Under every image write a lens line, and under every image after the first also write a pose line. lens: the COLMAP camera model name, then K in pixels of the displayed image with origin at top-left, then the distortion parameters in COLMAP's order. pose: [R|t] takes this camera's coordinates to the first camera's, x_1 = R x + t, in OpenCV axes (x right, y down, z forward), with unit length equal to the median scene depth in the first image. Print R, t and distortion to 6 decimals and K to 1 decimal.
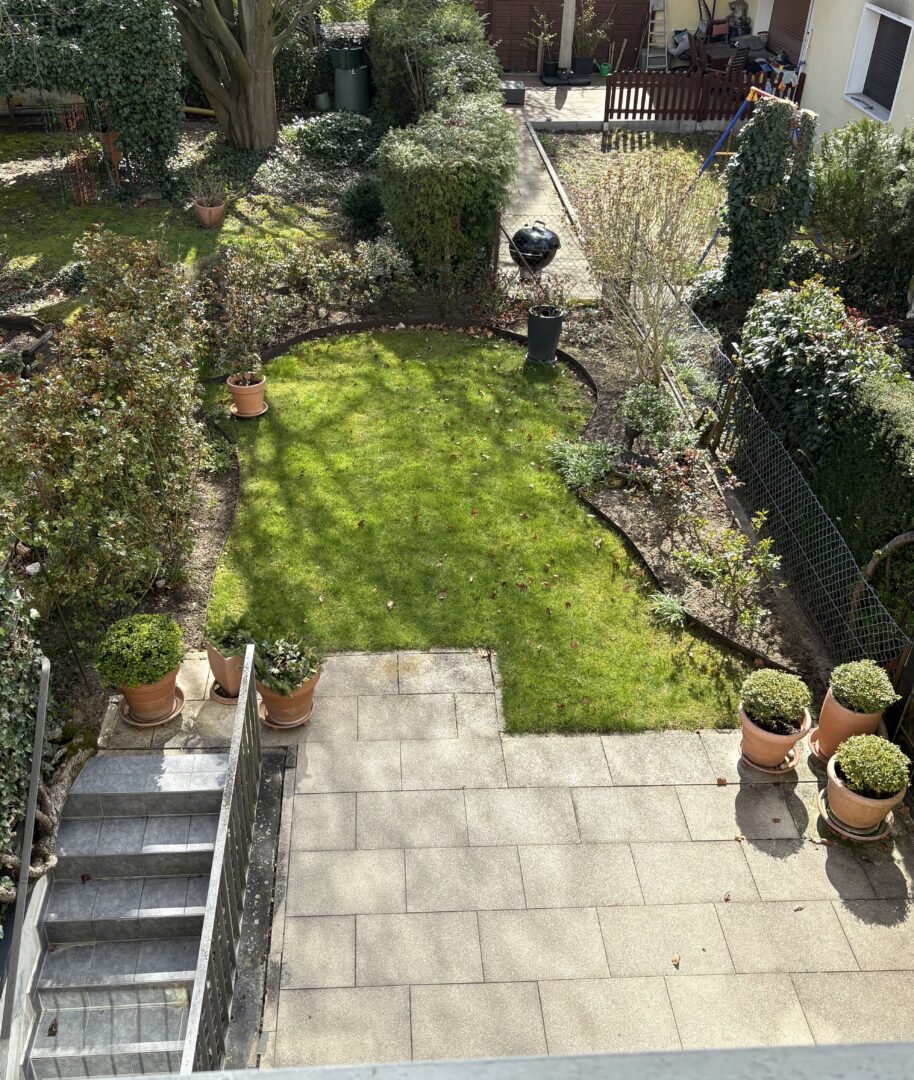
lens RADIAL K [[1070.9, 0, 457.0], [0, 1070.9, 540.0], [0, 0, 1]] dist [0.005691, -0.137250]
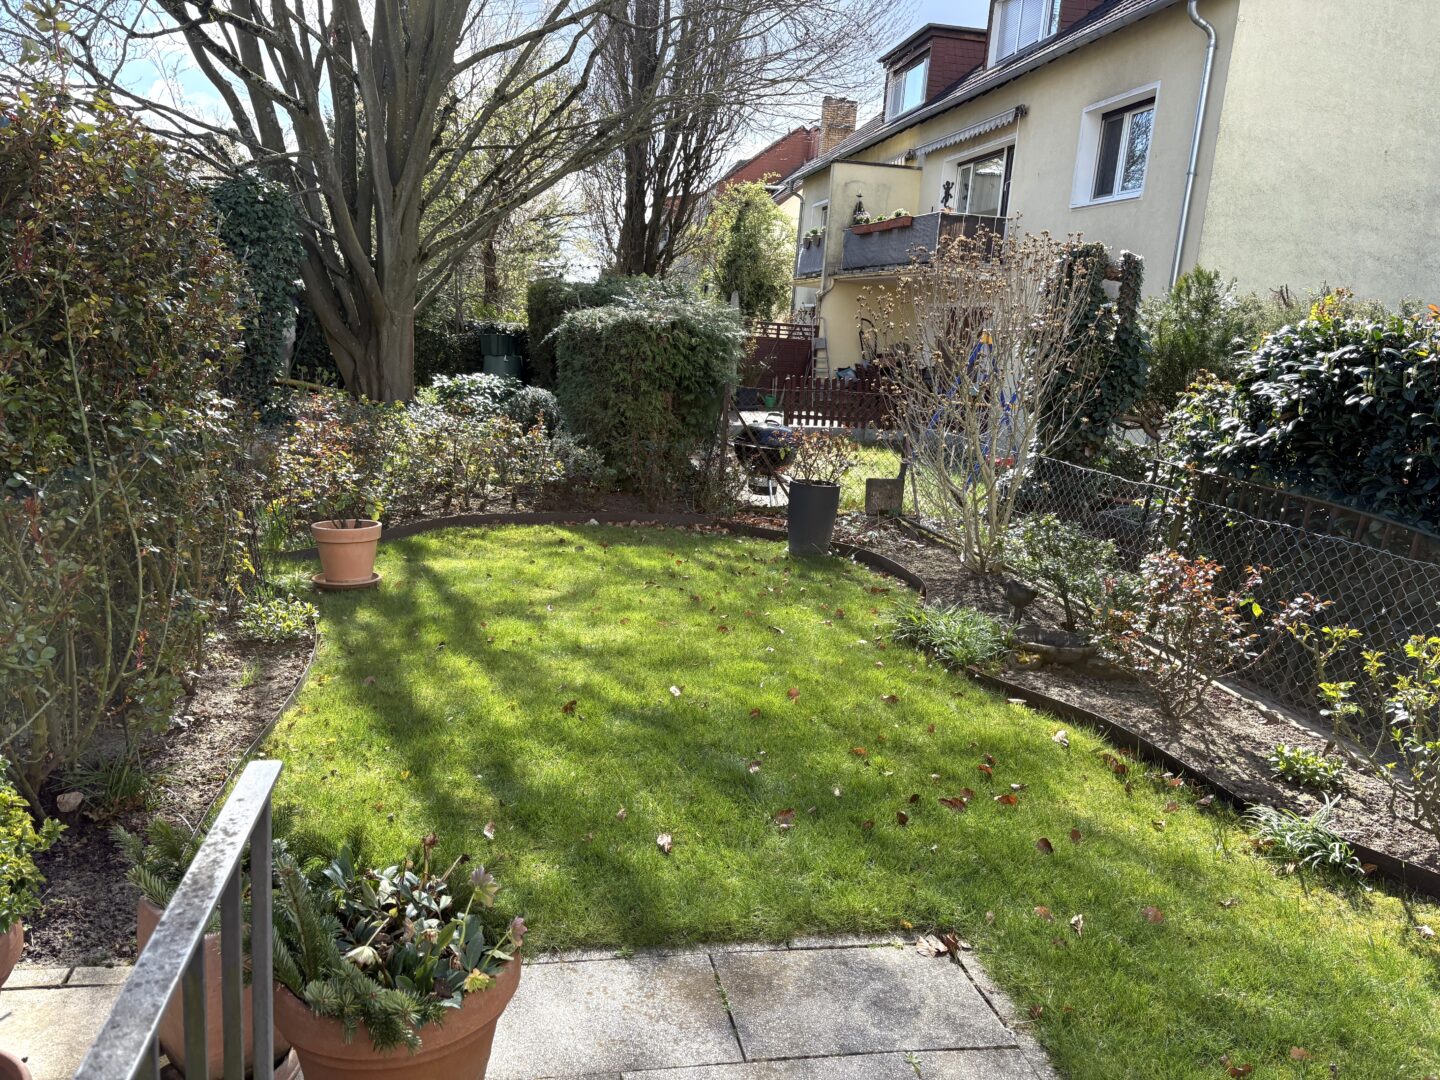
lens RADIAL K [[1066.1, 0, 711.4], [0, 1066.1, 534.1], [0, 0, 1]] dist [0.000588, -0.002155]
pose [[0.991549, 0.016125, 0.128728, -0.101852], [0.035955, 0.919221, -0.392097, 0.115616], [-0.124653, 0.393412, 0.910873, 0.604272]]
